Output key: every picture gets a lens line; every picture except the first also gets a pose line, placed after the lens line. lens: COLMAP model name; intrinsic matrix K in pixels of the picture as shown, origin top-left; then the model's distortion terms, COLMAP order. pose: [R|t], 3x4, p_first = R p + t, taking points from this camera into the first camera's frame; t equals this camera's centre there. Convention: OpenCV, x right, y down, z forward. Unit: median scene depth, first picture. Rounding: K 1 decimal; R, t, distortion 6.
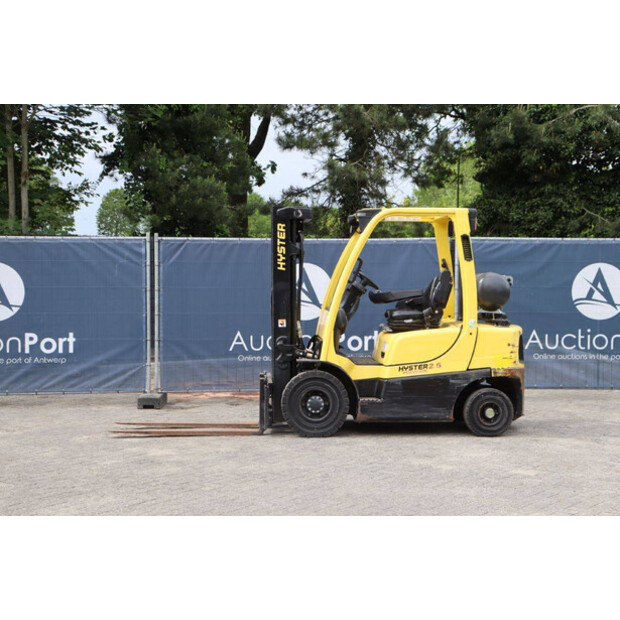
lens RADIAL K [[973.0, 0, 310.0], [0, 973.0, 310.0], [0, 0, 1]] dist [0.144290, 0.009868]
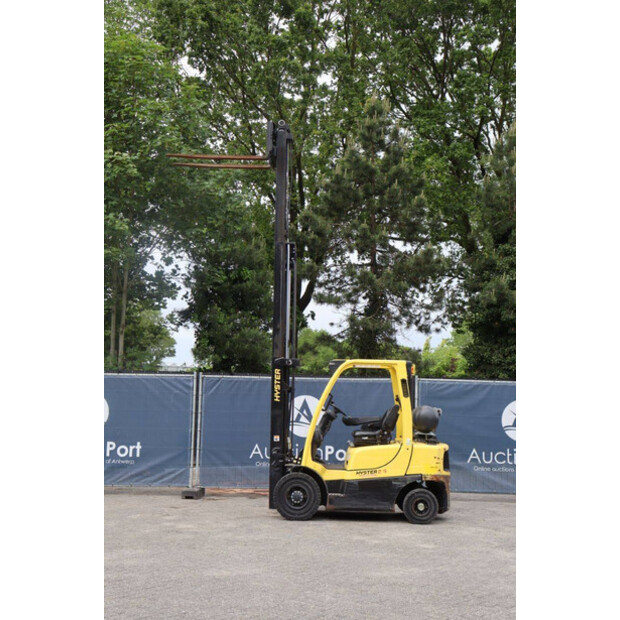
lens RADIAL K [[830.4, 0, 310.0], [0, 830.4, 310.0], [0, 0, 1]] dist [0.044463, 0.044299]
pose [[0.996858, 0.011502, -0.078371, 0.113627], [-0.022489, 0.989785, -0.140786, -0.002282], [0.075951, 0.142106, 0.986933, -0.229476]]
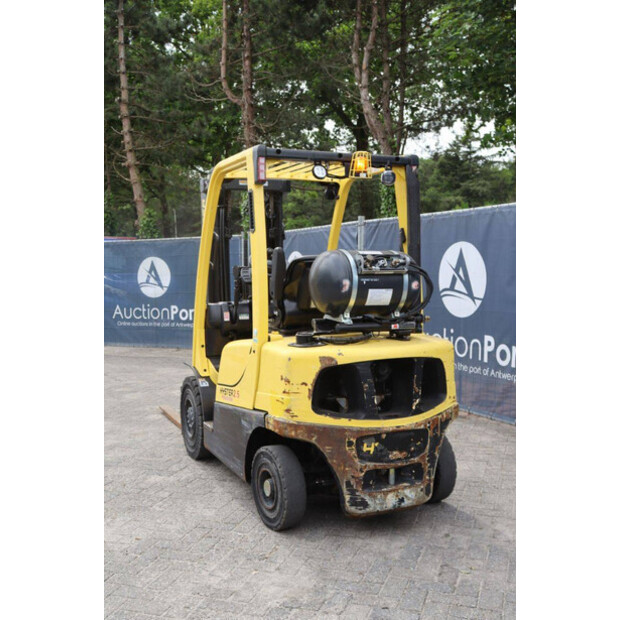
lens RADIAL K [[714.5, 0, 310.0], [0, 714.5, 310.0], [0, 0, 1]] dist [-0.022512, 0.016793]
pose [[0.357952, 0.051599, -0.932313, 0.583061], [-0.021873, 0.998661, 0.046873, -0.022966], [0.933484, 0.003614, 0.358601, 0.857478]]
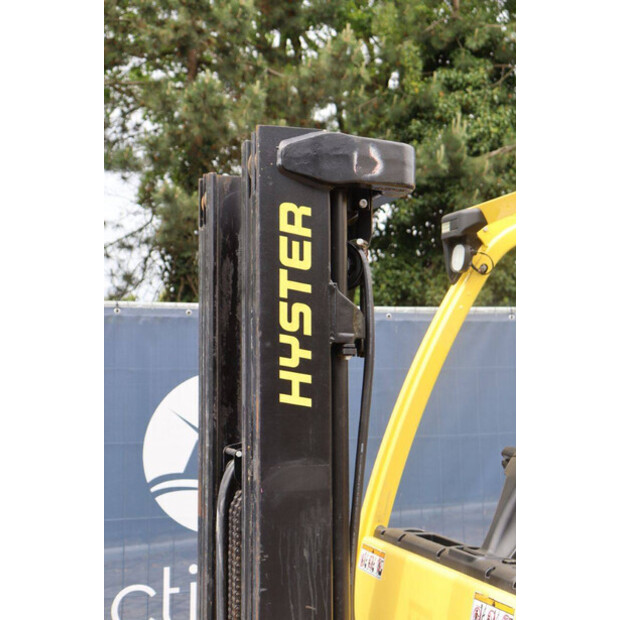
lens RADIAL K [[1074.5, 0, 310.0], [0, 1074.5, 310.0], [0, 0, 1]] dist [0.194186, 0.065904]
pose [[0.972212, 0.014401, 0.233661, -0.084183], [0.009195, 0.994987, -0.099582, -0.038188], [-0.233923, 0.098964, 0.967205, 0.751313]]
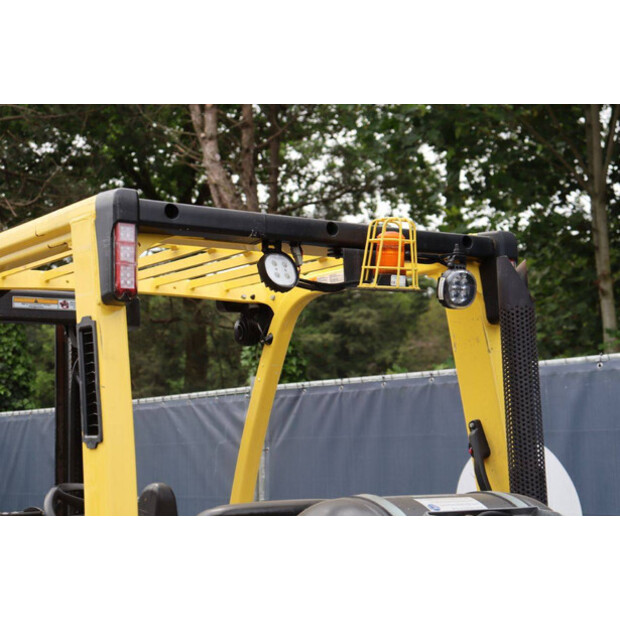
lens RADIAL K [[1188.5, 0, 310.0], [0, 1188.5, 310.0], [0, 0, 1]] dist [0.245344, 0.020108]
pose [[0.529387, -0.111003, -0.841087, 0.389766], [-0.003083, 0.991145, -0.132747, -0.044433], [0.848375, 0.072868, 0.524357, 0.889347]]
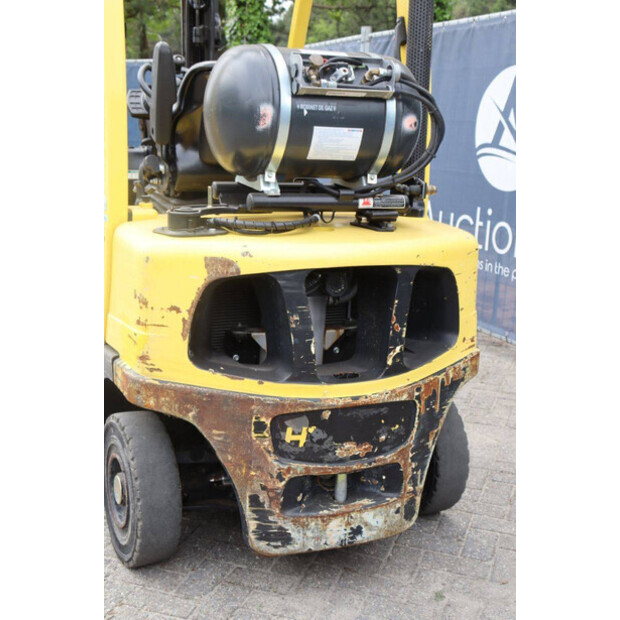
lens RADIAL K [[854.7, 0, 310.0], [0, 854.7, 310.0], [0, 0, 1]] dist [0.058902, 0.071463]
pose [[0.331079, 0.211858, -0.919513, 0.449066], [-0.061884, 0.977247, 0.202878, -0.014644], [0.941572, -0.010265, 0.336656, 0.952147]]
